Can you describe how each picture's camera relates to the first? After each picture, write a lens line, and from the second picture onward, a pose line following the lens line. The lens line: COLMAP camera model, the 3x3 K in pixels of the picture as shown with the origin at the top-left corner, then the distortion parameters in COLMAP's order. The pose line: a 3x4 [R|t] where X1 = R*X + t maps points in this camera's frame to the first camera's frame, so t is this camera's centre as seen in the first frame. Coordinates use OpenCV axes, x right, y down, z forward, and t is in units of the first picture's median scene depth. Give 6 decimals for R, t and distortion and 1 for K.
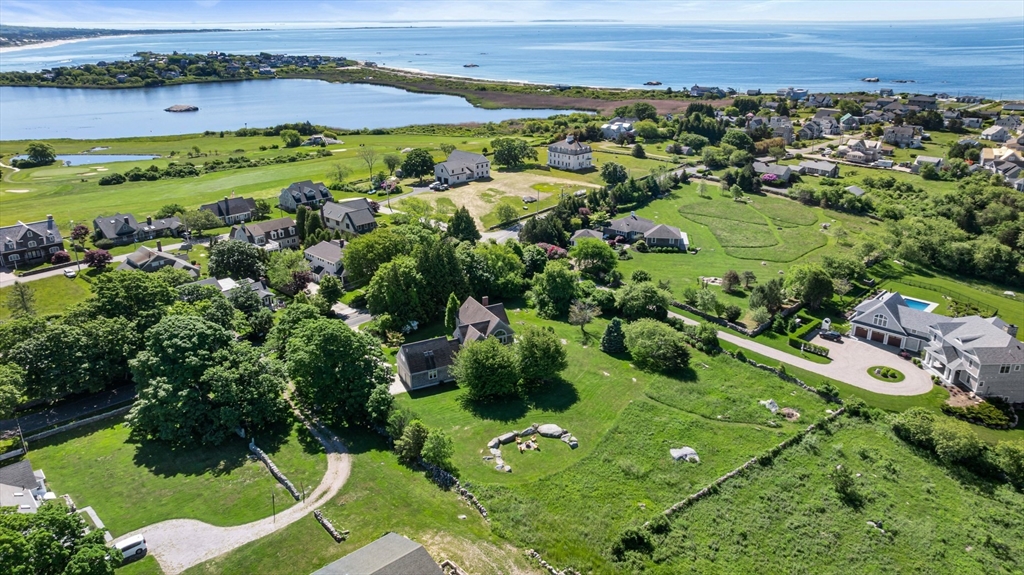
lens RADIAL K [[704.1, 0, 516.9], [0, 704.1, 287.0], [0, 0, 1]] dist [-0.030476, 0.022241]
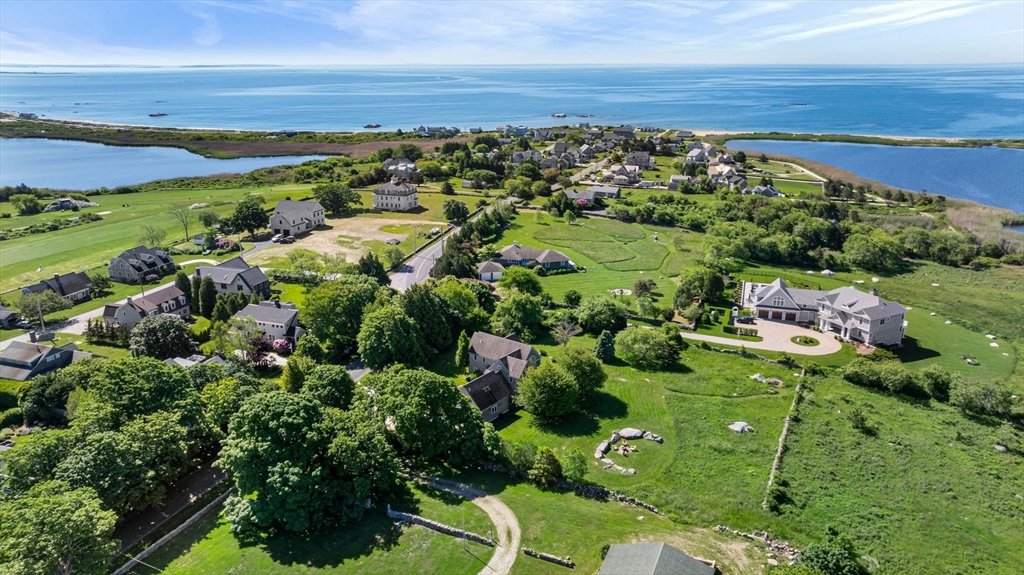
lens RADIAL K [[704.1, 0, 516.9], [0, 704.1, 287.0], [0, 0, 1]] dist [-0.030476, 0.022241]
pose [[0.904487, -0.126192, 0.407405, -0.303510], [0.149147, 0.988501, -0.024939, -0.012225], [-0.399572, 0.083320, 0.912907, 0.028064]]
